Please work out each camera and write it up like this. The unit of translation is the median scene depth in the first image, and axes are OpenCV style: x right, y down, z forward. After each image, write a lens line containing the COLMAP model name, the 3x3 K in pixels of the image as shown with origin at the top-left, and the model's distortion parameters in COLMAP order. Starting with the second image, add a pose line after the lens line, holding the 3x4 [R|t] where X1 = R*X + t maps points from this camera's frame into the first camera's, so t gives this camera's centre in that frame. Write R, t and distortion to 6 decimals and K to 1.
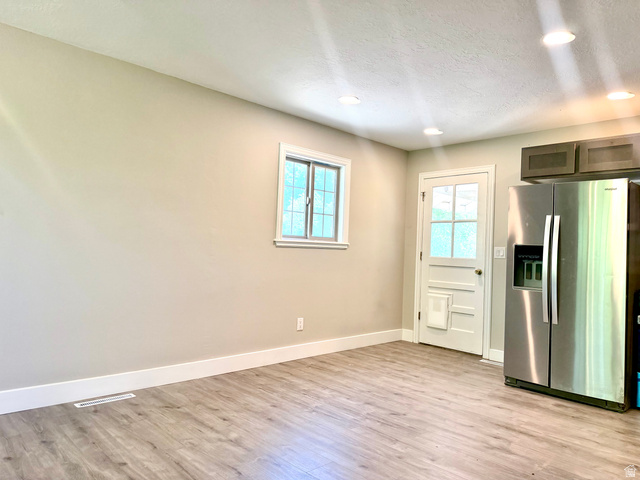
lens RADIAL K [[459.9, 0, 320.0], [0, 459.9, 240.0], [0, 0, 1]] dist [0.049400, -0.000075]
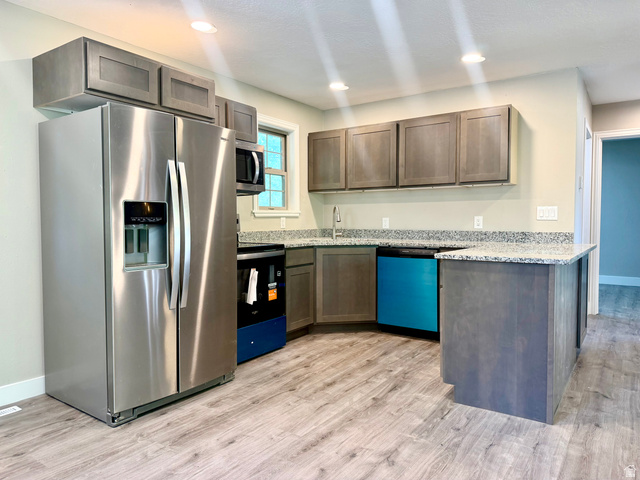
lens RADIAL K [[455.9, 0, 320.0], [0, 455.9, 240.0], [0, 0, 1]] dist [-0.000708, -0.001933]
pose [[-0.187902, -0.087231, 0.978306, -0.234206], [-0.028640, 0.996111, 0.083318, 0.003313], [-0.981770, -0.012363, -0.189670, 0.874108]]
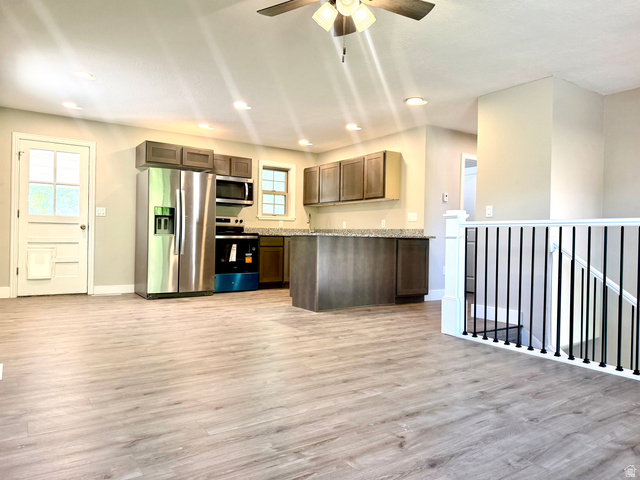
lens RADIAL K [[459.9, 0, 320.0], [0, 459.9, 240.0], [0, 0, 1]] dist [0.049400, -0.000075]
pose [[0.174666, -0.044368, 0.983628, -0.997952], [-0.034970, 0.998074, 0.051229, 0.022821], [-0.984007, -0.043345, 0.172778, 0.207512]]
